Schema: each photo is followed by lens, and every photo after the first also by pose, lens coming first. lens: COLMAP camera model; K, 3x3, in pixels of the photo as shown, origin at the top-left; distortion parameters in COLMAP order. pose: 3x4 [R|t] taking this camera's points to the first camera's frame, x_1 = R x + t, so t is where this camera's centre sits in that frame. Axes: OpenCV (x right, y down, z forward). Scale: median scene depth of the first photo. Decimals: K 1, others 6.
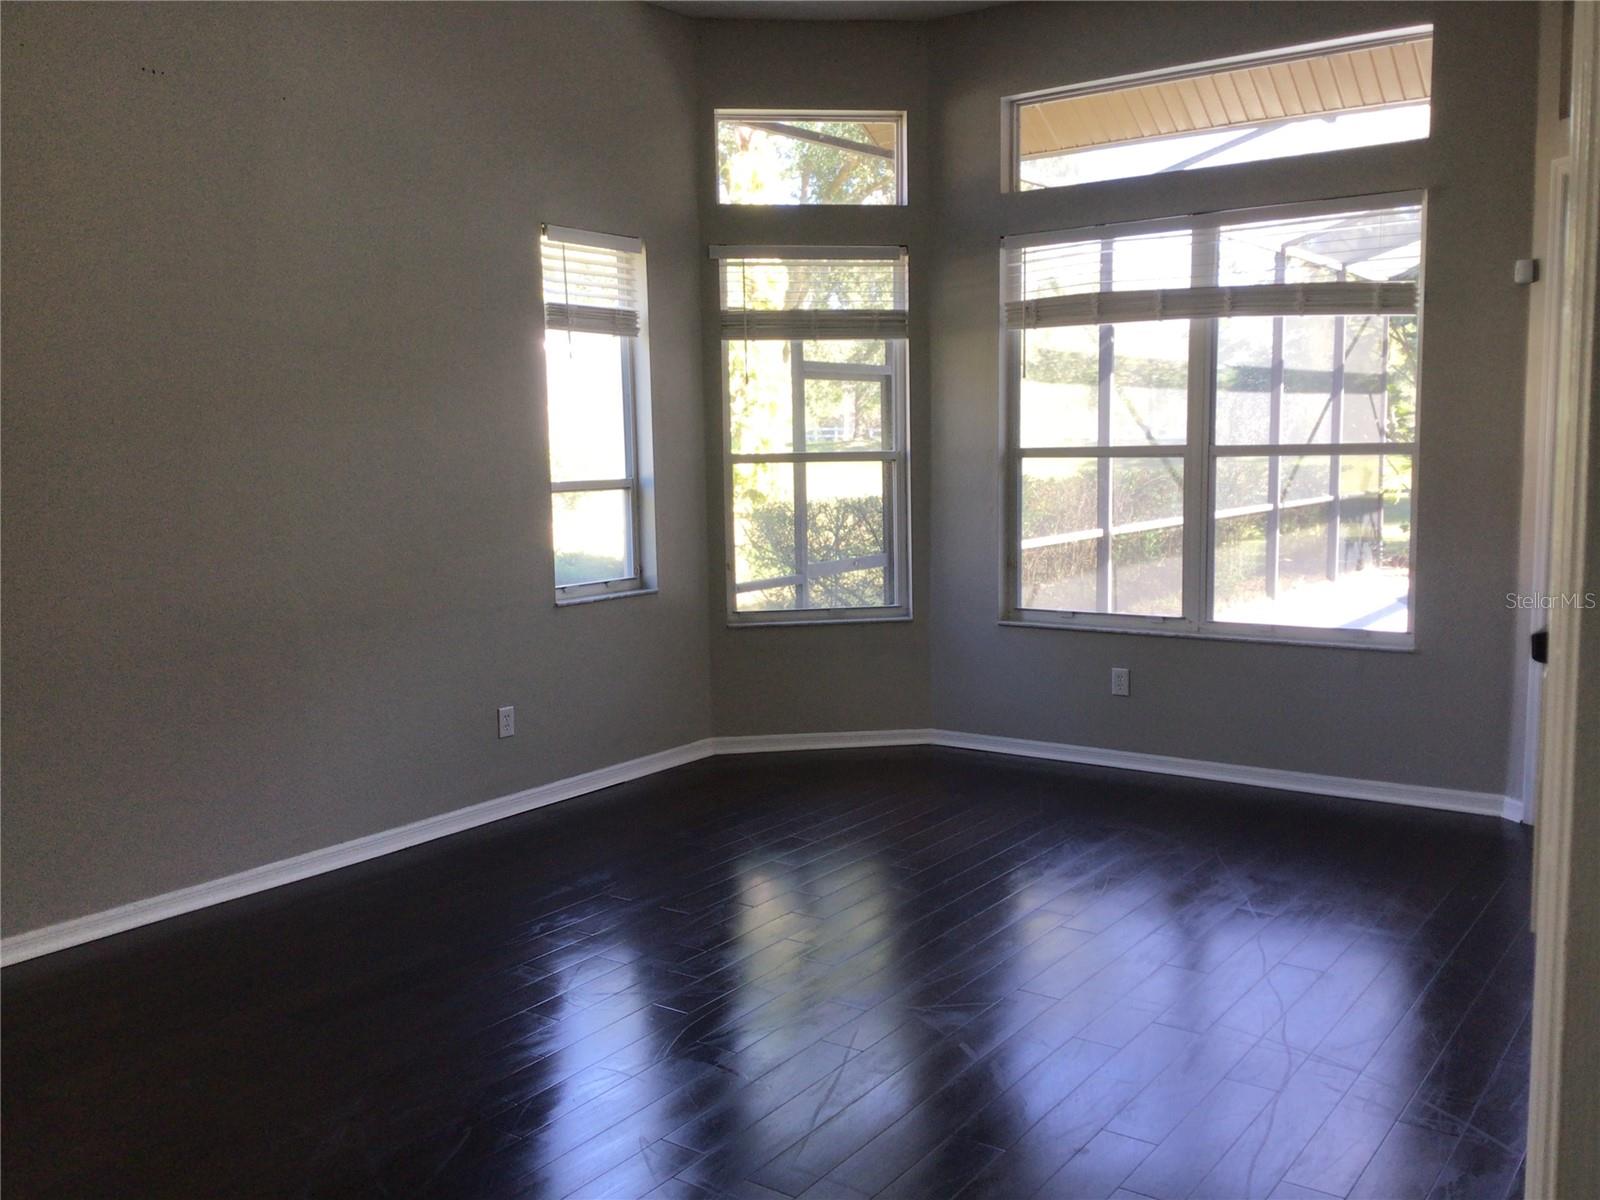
lens RADIAL K [[1445.1, 0, 803.0], [0, 1445.1, 608.1], [0, 0, 1]] dist [0.099256, -0.166181]
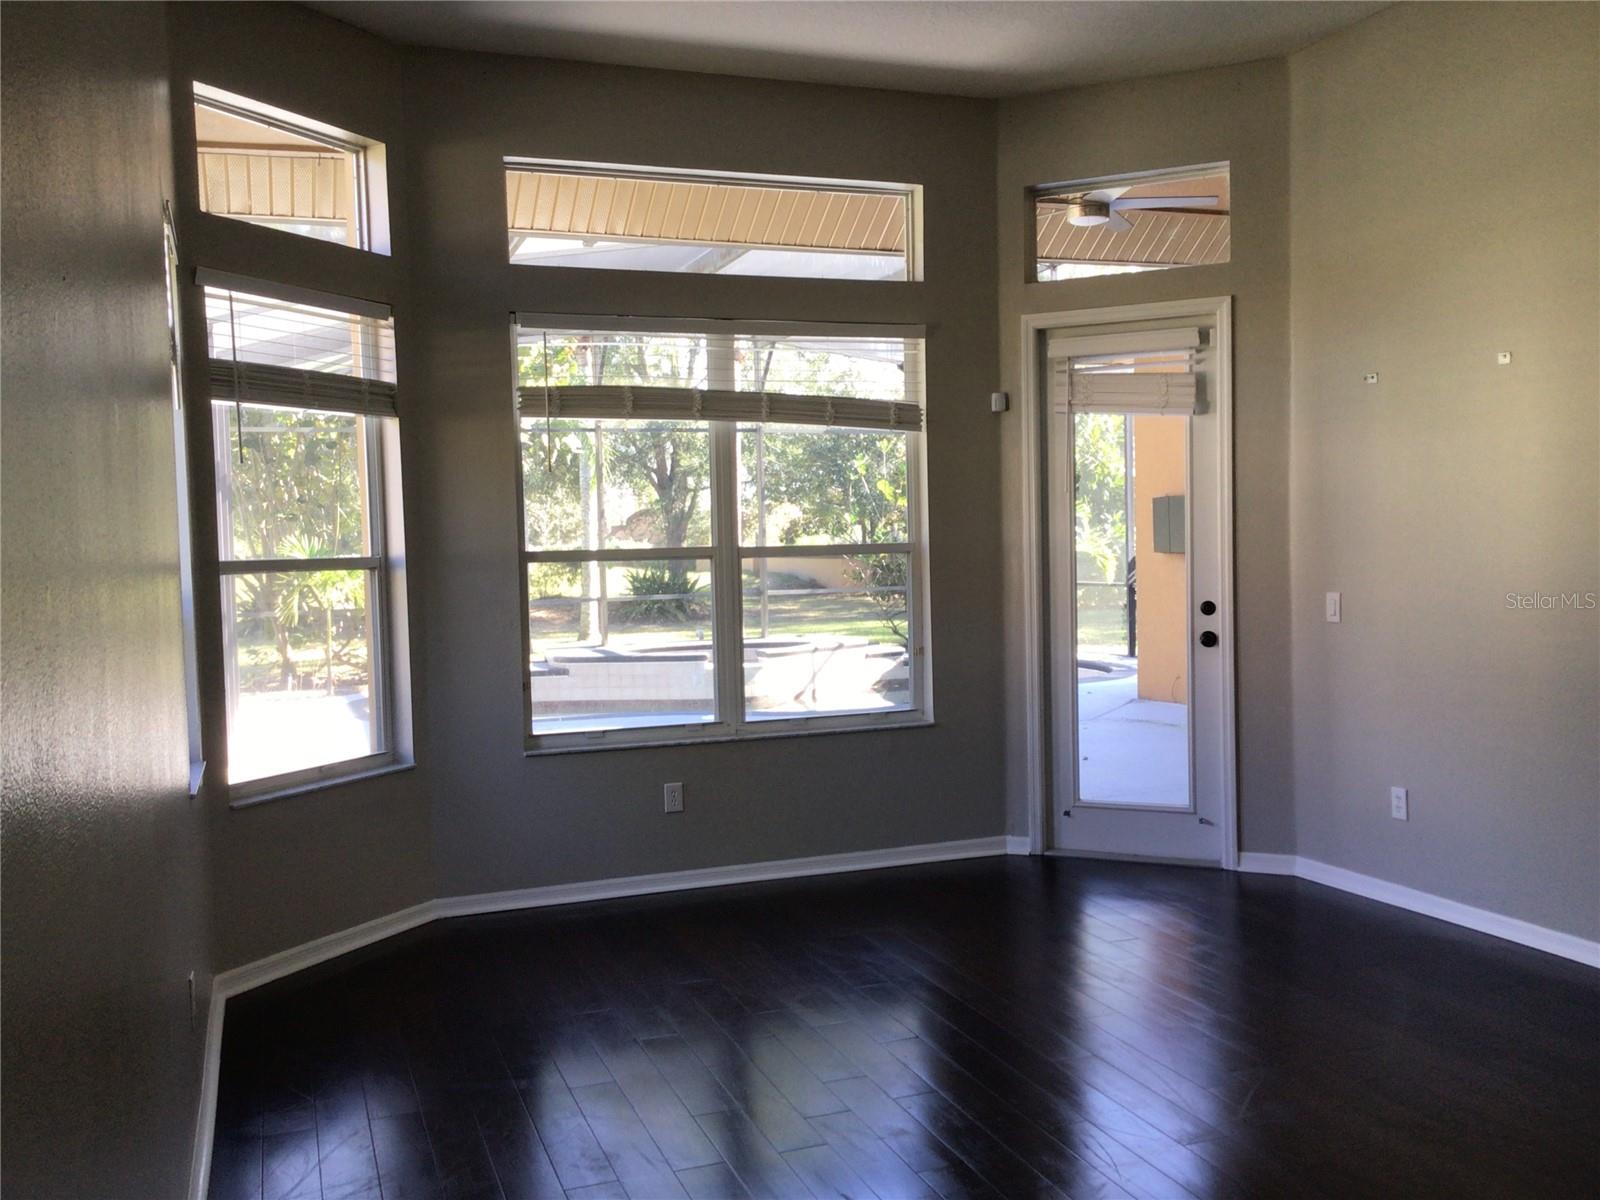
lens RADIAL K [[1445.1, 0, 801.8], [0, 1445.1, 606.7], [0, 0, 1]] dist [0.099256, -0.166181]
pose [[0.559669, -0.034865, 0.827983, -0.505704], [0.110269, 0.993364, -0.032707, -0.031870], [-0.821348, 0.109605, 0.559799, 0.393813]]
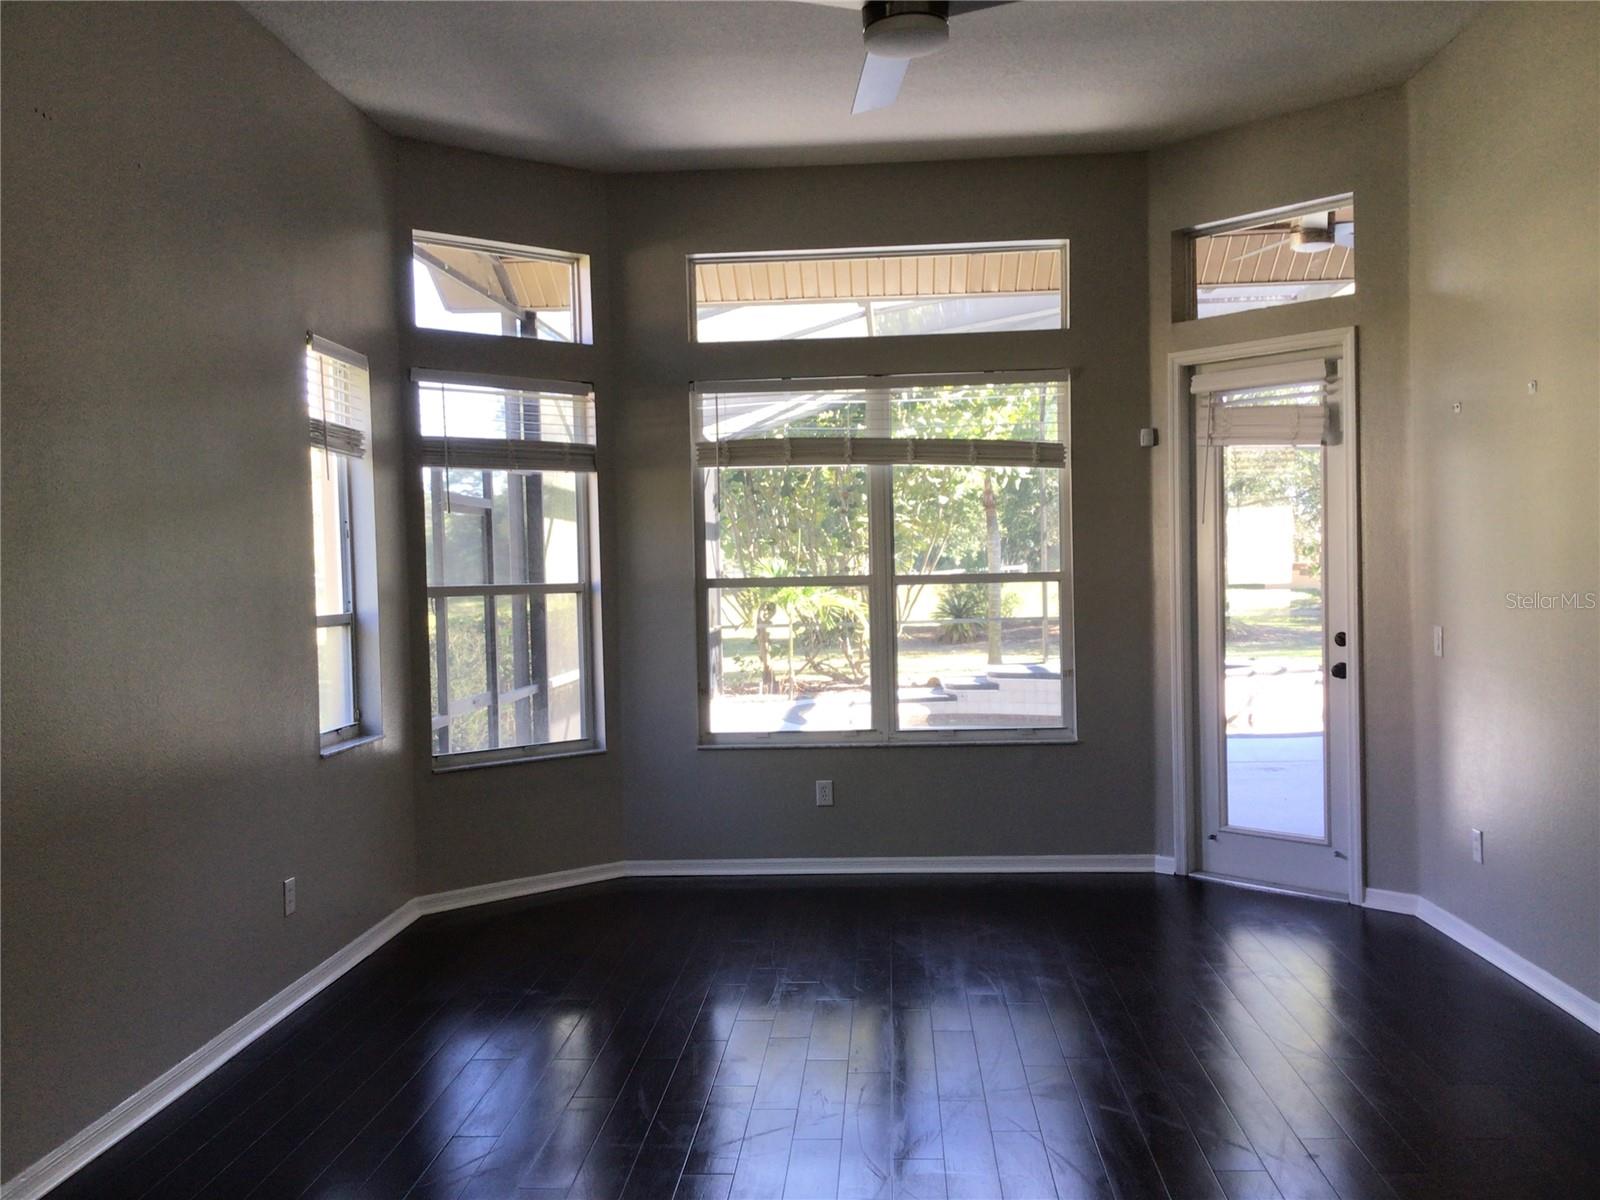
lens RADIAL K [[1445.1, 0, 801.3], [0, 1445.1, 600.3], [0, 0, 1]] dist [0.099256, -0.166181]
pose [[0.845253, -0.012798, 0.534212, -0.368338], [0.069720, 0.993809, -0.086506, 0.000360], [-0.529798, 0.110365, 0.840913, 0.088719]]
